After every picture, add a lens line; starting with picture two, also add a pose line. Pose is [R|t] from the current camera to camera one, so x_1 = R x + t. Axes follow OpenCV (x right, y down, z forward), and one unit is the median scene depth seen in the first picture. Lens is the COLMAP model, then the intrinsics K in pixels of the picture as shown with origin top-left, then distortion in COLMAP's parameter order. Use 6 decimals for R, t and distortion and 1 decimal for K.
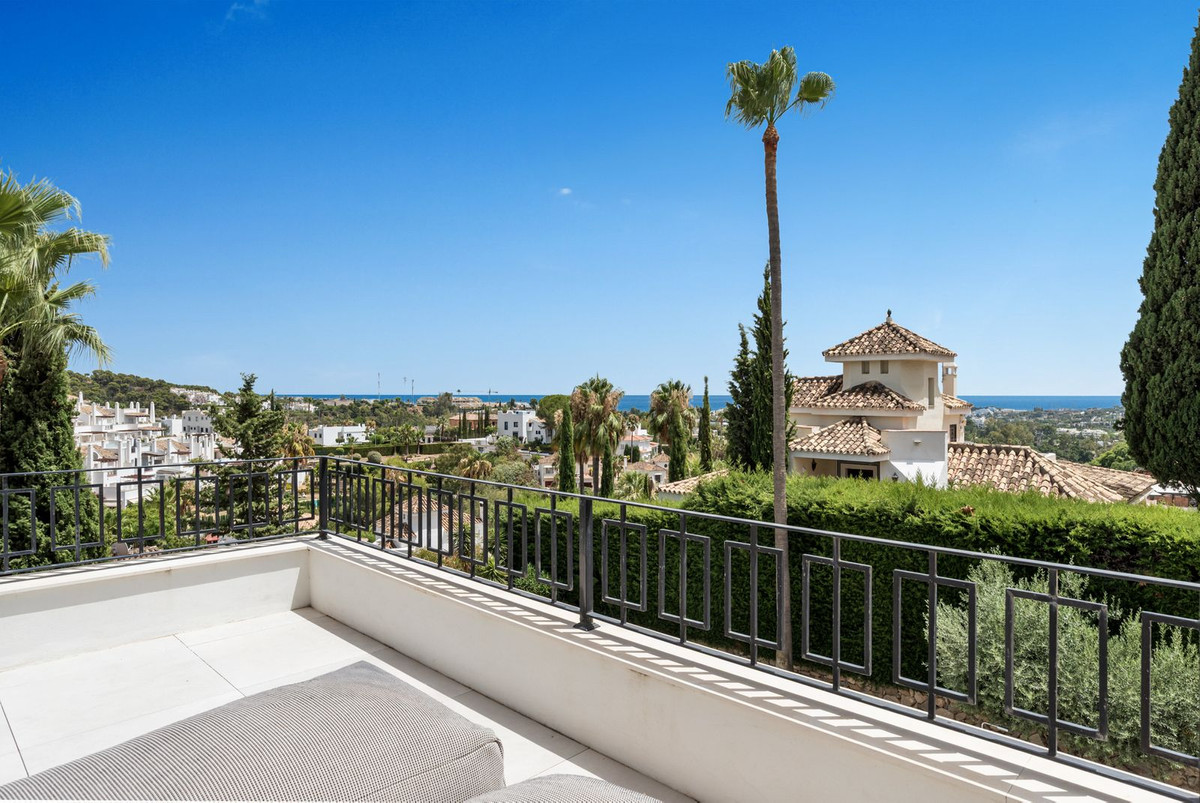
lens RADIAL K [[696.6, 0, 626.7], [0, 696.6, 388.1], [0, 0, 1]] dist [-0.030503, 0.008600]
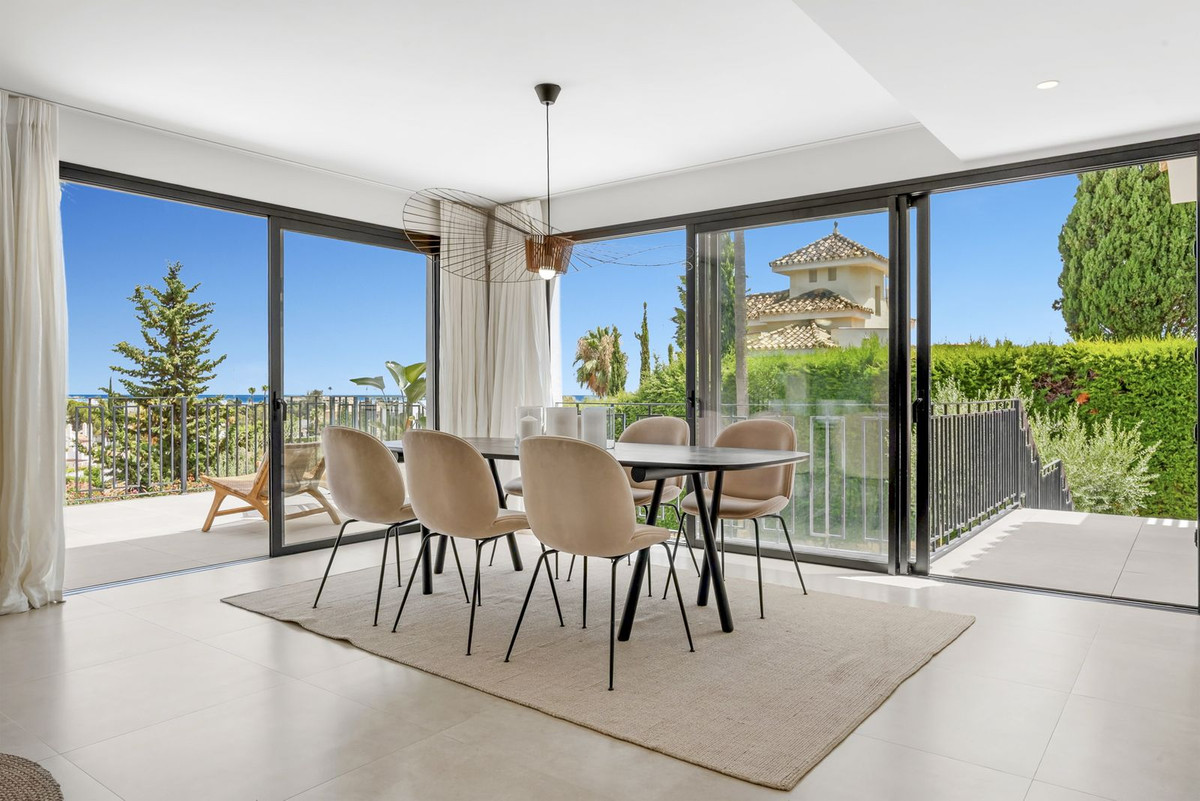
lens RADIAL K [[791.3, 0, 595.8], [0, 791.3, 395.8], [0, 0, 1]] dist [-0.012276, -0.014271]
pose [[0.995695, -0.003372, 0.092632, -0.094572], [0.002877, 0.999981, 0.005483, 0.184650], [-0.092648, -0.005193, 0.995685, -0.127187]]
